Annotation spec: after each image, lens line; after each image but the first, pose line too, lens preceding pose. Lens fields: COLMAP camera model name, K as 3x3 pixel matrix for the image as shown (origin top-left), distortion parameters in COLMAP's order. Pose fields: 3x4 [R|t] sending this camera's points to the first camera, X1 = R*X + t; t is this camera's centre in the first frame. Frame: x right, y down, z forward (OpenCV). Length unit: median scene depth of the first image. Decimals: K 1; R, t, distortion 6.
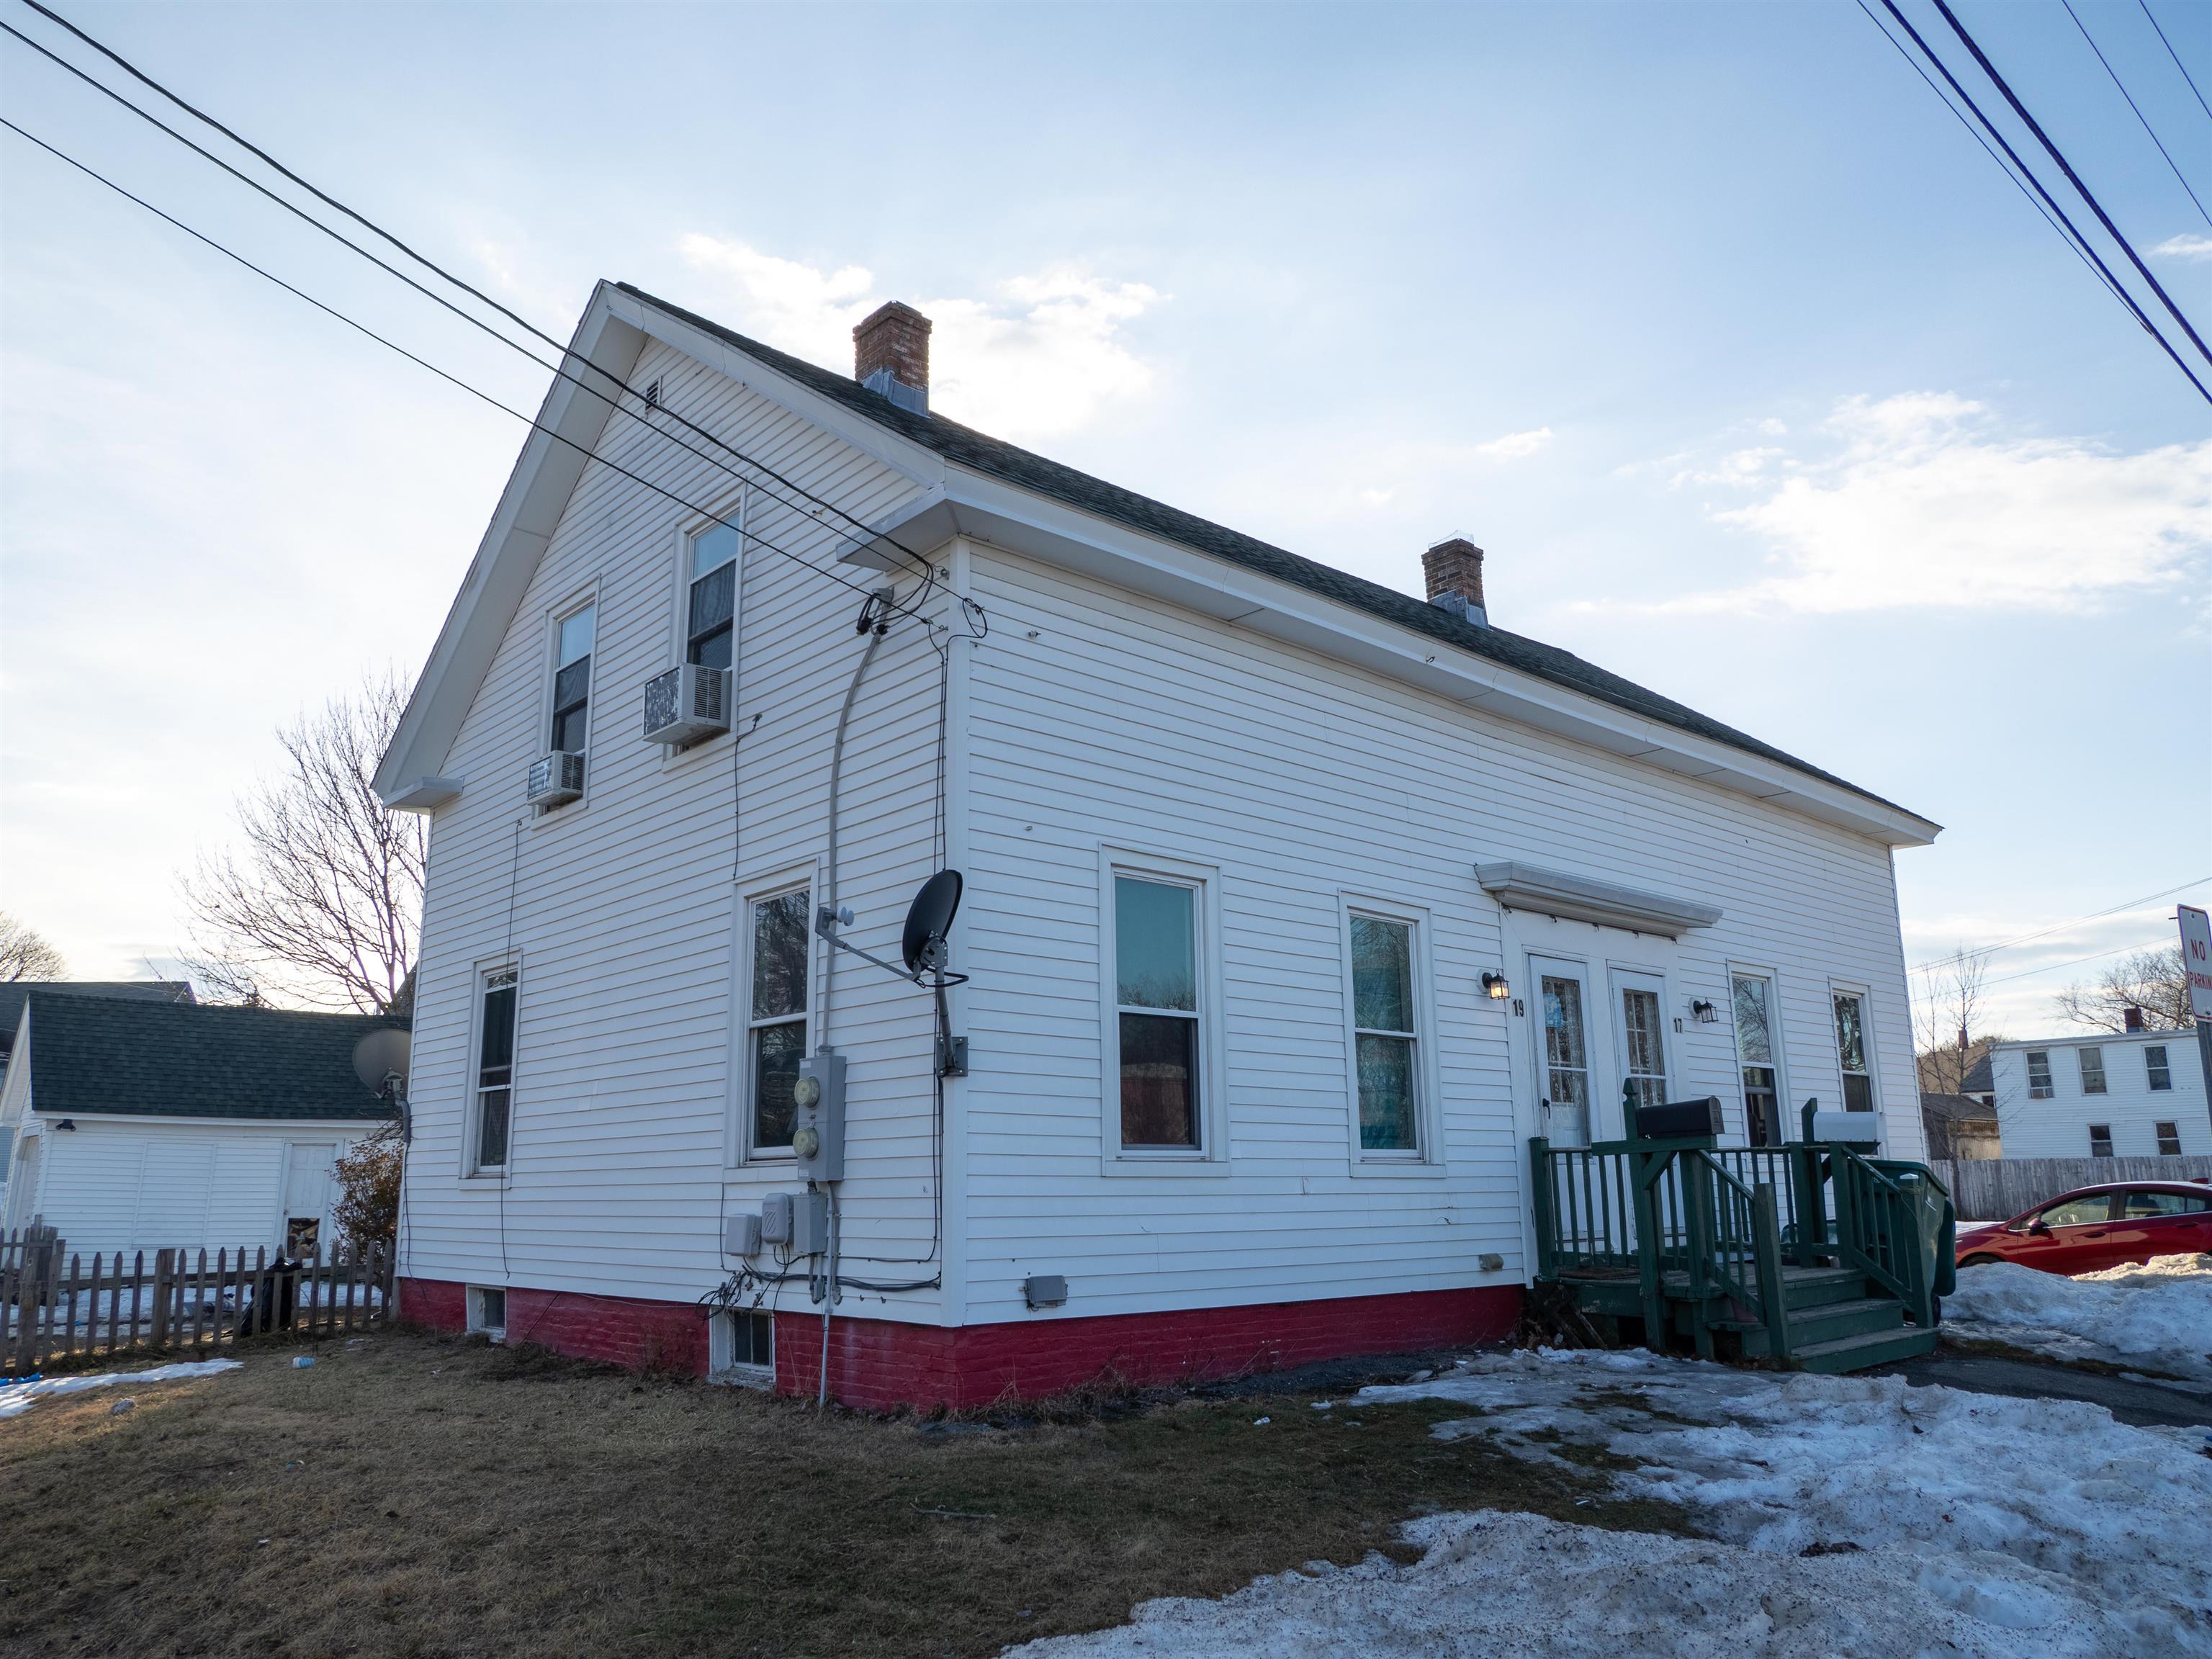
lens RADIAL K [[1610.5, 0, 1096.0], [0, 1610.5, 844.6], [0, 0, 1]] dist [-0.046840, 0.001776]
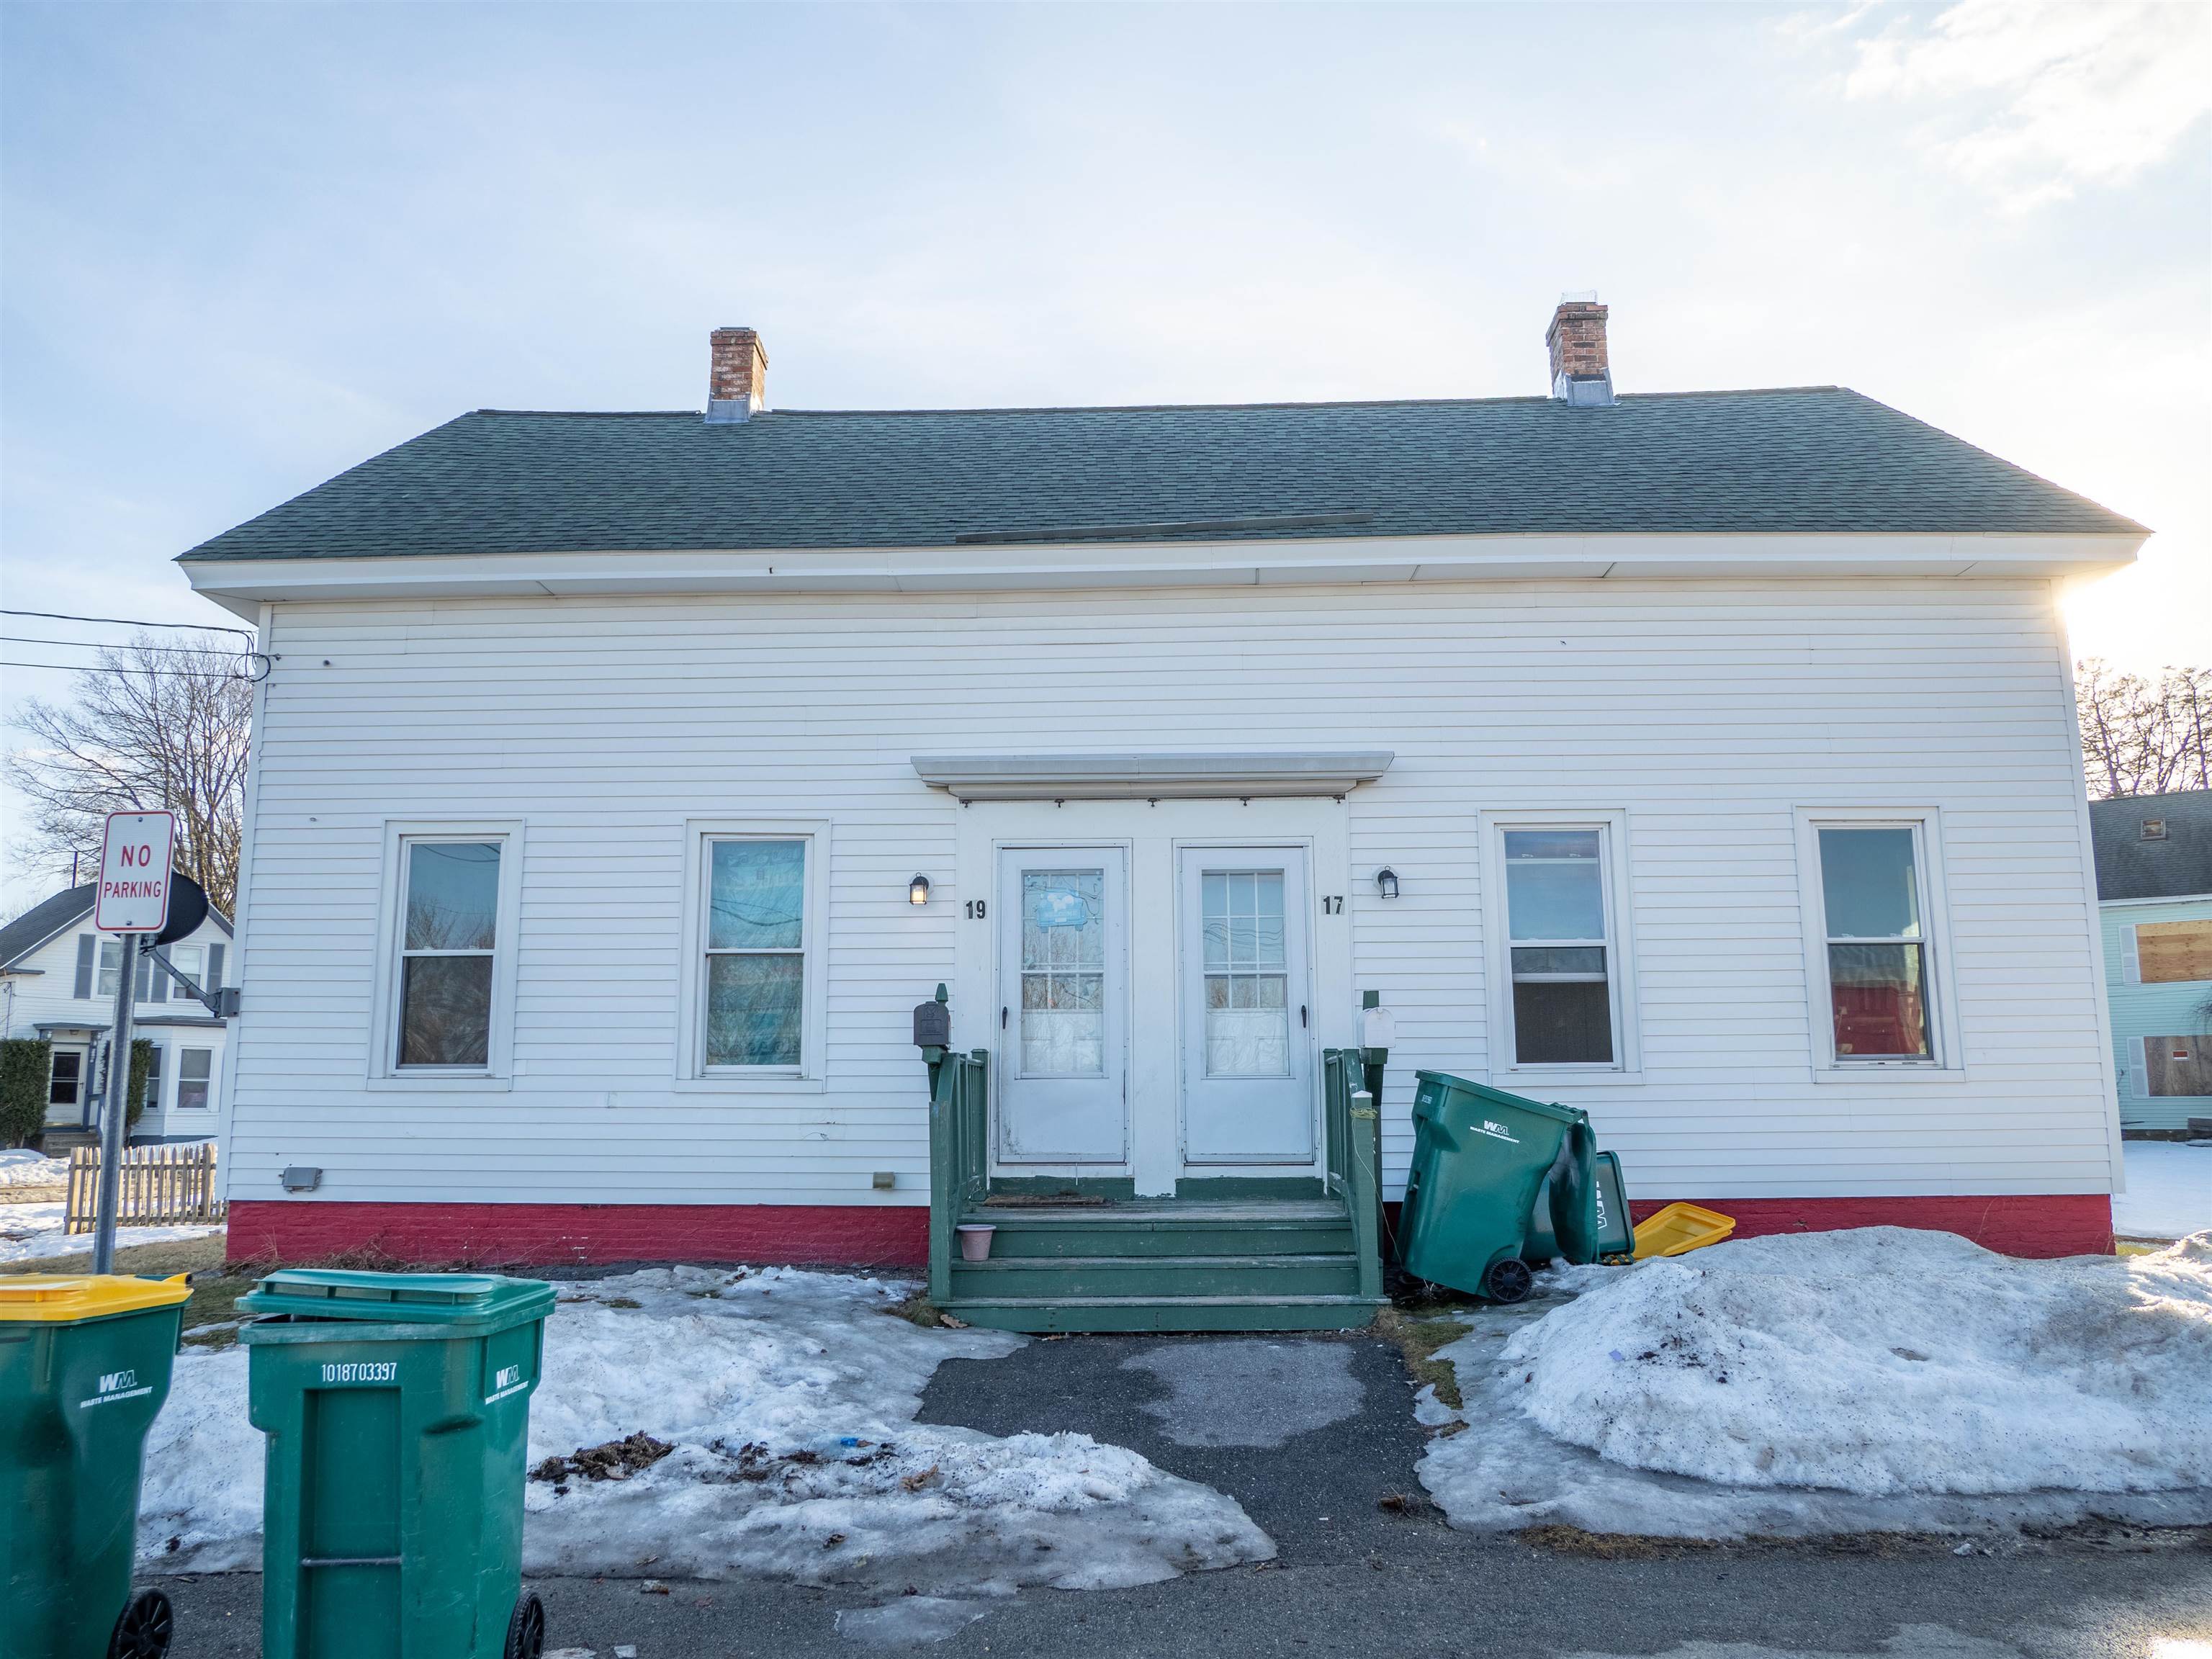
lens RADIAL K [[1610.5, 0, 1096.0], [0, 1610.5, 844.6], [0, 0, 1]] dist [-0.046840, 0.001776]
pose [[0.716948, -0.108539, -0.688625, 1.128483], [0.145102, 0.989405, -0.004877, 0.094031], [0.681859, -0.096424, 0.725101, 0.452379]]
